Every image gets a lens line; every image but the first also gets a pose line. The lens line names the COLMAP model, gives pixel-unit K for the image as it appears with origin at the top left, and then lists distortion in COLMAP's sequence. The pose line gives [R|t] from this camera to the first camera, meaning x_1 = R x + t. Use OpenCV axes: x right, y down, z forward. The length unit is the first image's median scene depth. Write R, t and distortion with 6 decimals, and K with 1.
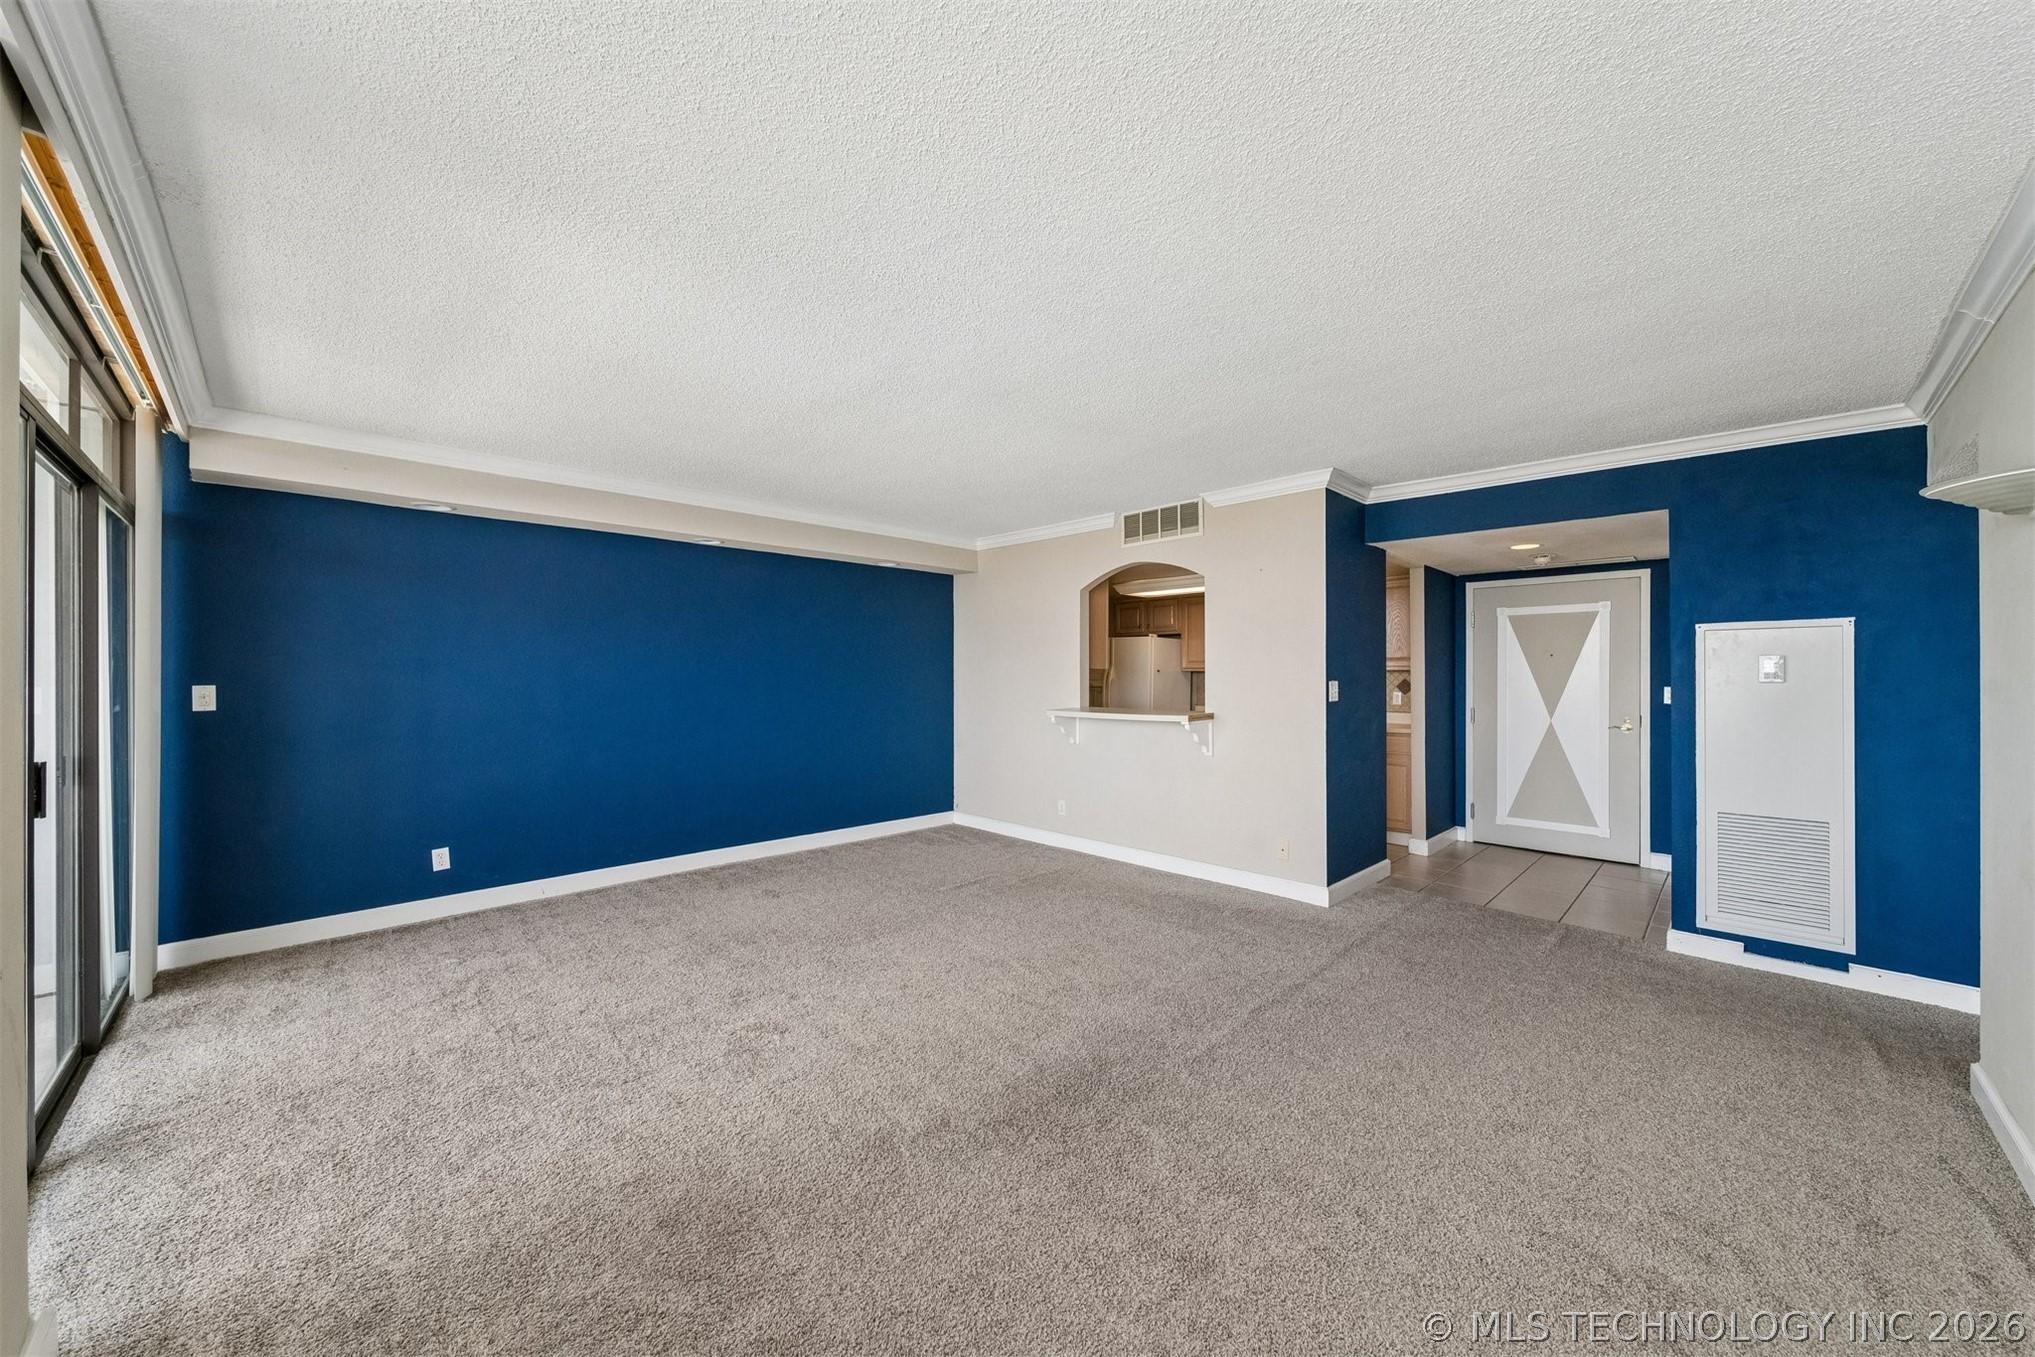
lens RADIAL K [[727.7, 0, 1019.2], [0, 727.7, 671.3], [0, 0, 1]] dist [-0.000143, -0.001121]
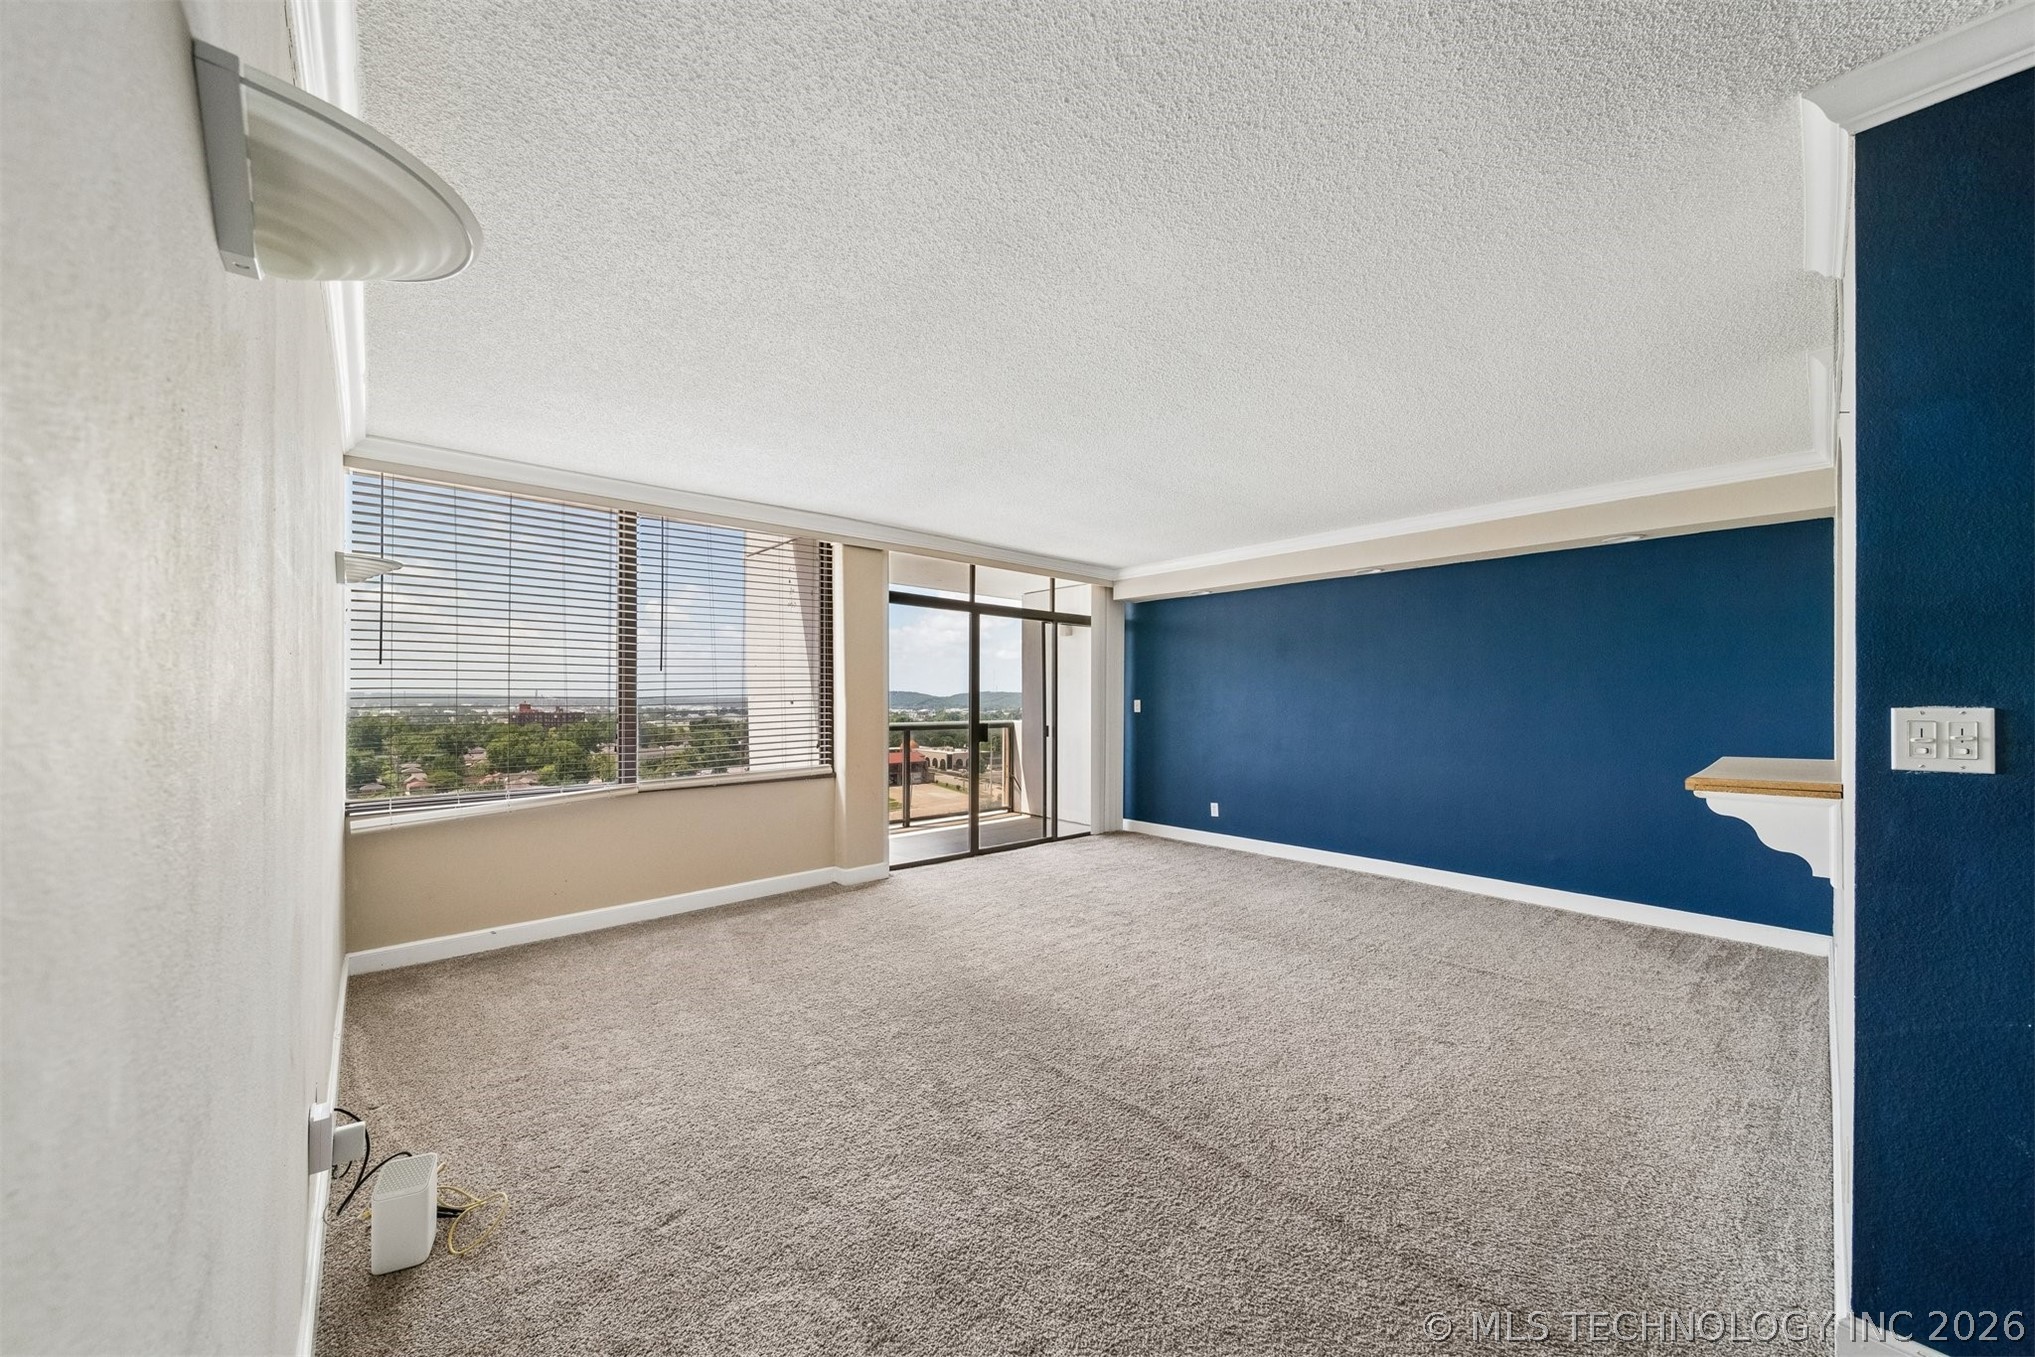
lens RADIAL K [[727.7, 0, 1040.2], [0, 727.7, 693.2], [0, 0, 1]] dist [-0.000143, -0.001121]
pose [[-0.031804, -0.004975, -0.999482, 0.890391], [-0.001776, 0.999986, -0.004921, 0.009327], [0.999493, 0.001618, -0.031812, 0.713954]]
